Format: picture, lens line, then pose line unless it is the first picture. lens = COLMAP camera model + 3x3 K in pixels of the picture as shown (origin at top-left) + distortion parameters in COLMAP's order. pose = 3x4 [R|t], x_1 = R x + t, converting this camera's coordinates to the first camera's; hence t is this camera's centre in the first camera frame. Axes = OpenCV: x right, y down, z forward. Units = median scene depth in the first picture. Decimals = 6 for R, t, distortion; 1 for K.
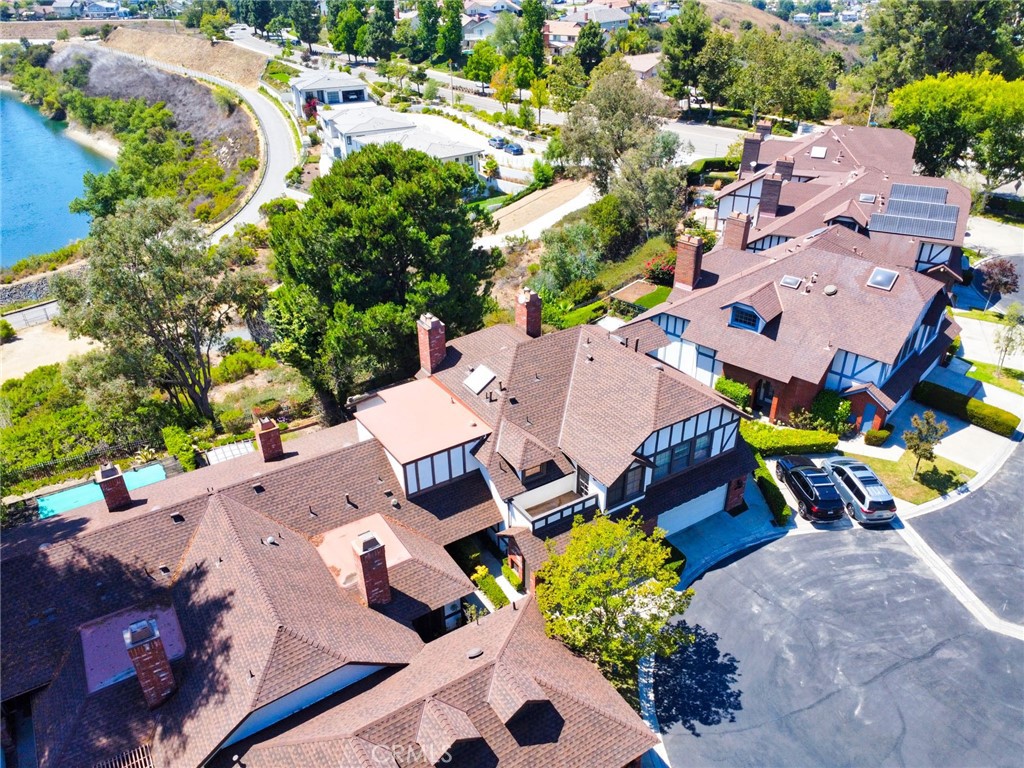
lens RADIAL K [[756.4, 0, 517.2], [0, 756.4, 385.4], [0, 0, 1]] dist [0.005178, -0.001047]
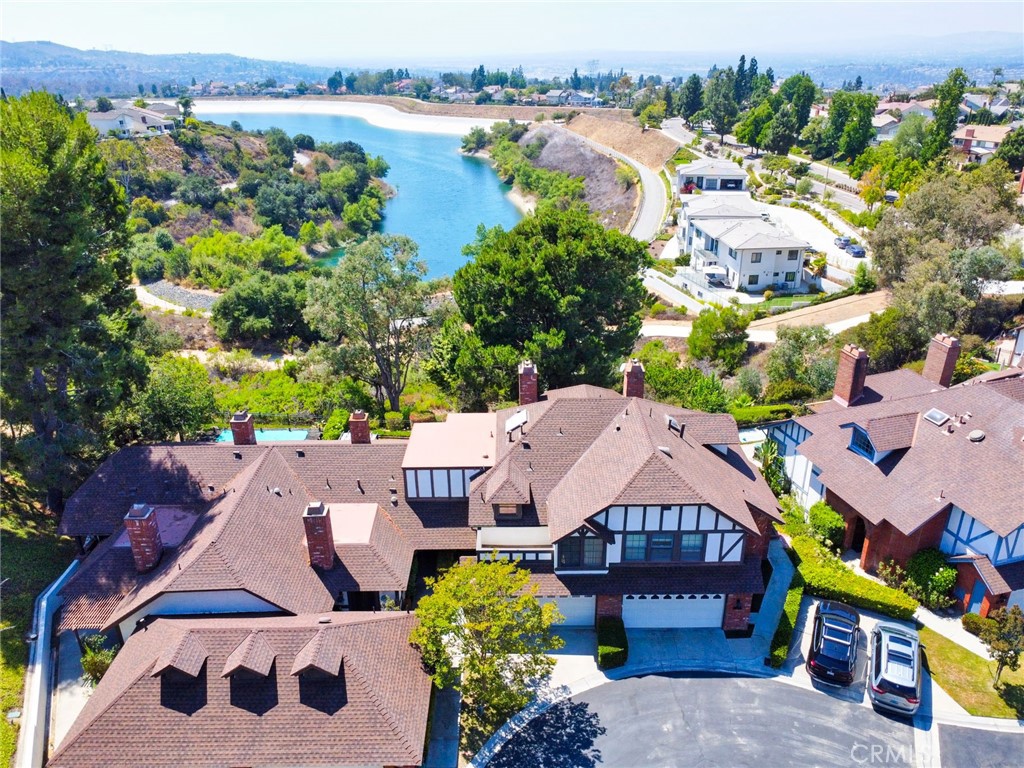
lens RADIAL K [[756.4, 0, 517.2], [0, 756.4, 385.4], [0, 0, 1]] dist [0.005178, -0.001047]
pose [[0.850266, 0.217203, -0.479448, 0.327230], [-0.266894, 0.963014, -0.037045, -0.012404], [0.453669, 0.159459, 0.876788, 0.033483]]
